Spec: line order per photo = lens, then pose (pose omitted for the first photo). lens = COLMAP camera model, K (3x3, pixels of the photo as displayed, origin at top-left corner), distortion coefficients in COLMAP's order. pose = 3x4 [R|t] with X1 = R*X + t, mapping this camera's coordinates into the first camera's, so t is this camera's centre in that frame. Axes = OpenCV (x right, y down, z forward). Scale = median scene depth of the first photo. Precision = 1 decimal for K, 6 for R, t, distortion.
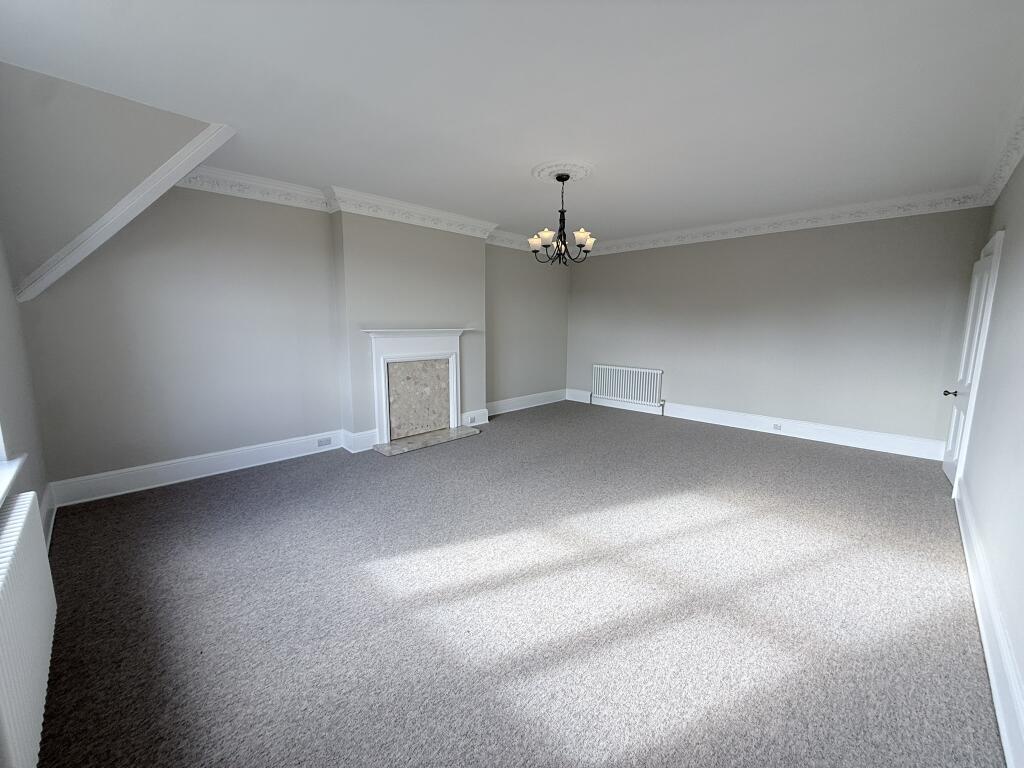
lens RADIAL K [[405.1, 0, 507.8], [0, 405.1, 383.0], [0, 0, 1]] dist [0.001468, 0.000311]
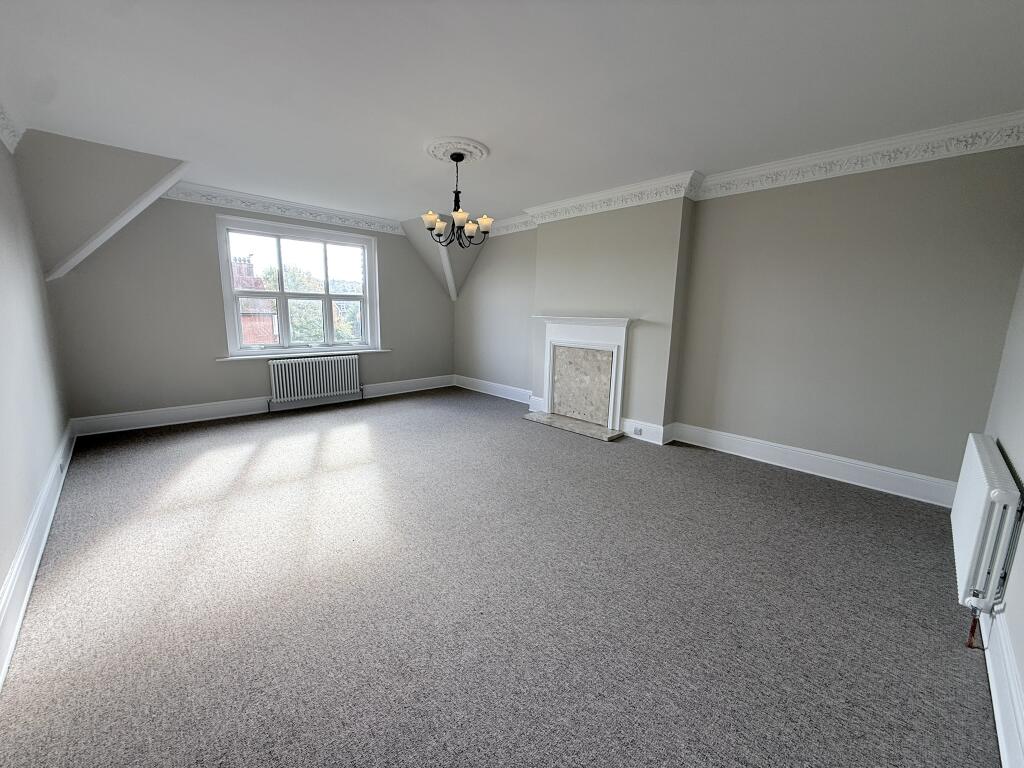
lens RADIAL K [[405.1, 0, 507.8], [0, 405.1, 383.0], [0, 0, 1]] dist [0.001468, 0.000311]
pose [[-0.029895, 0.170631, -0.984881, 0.816014], [-0.165856, 0.970816, 0.173228, -0.116885], [0.985697, 0.168527, -0.000722, 0.837544]]
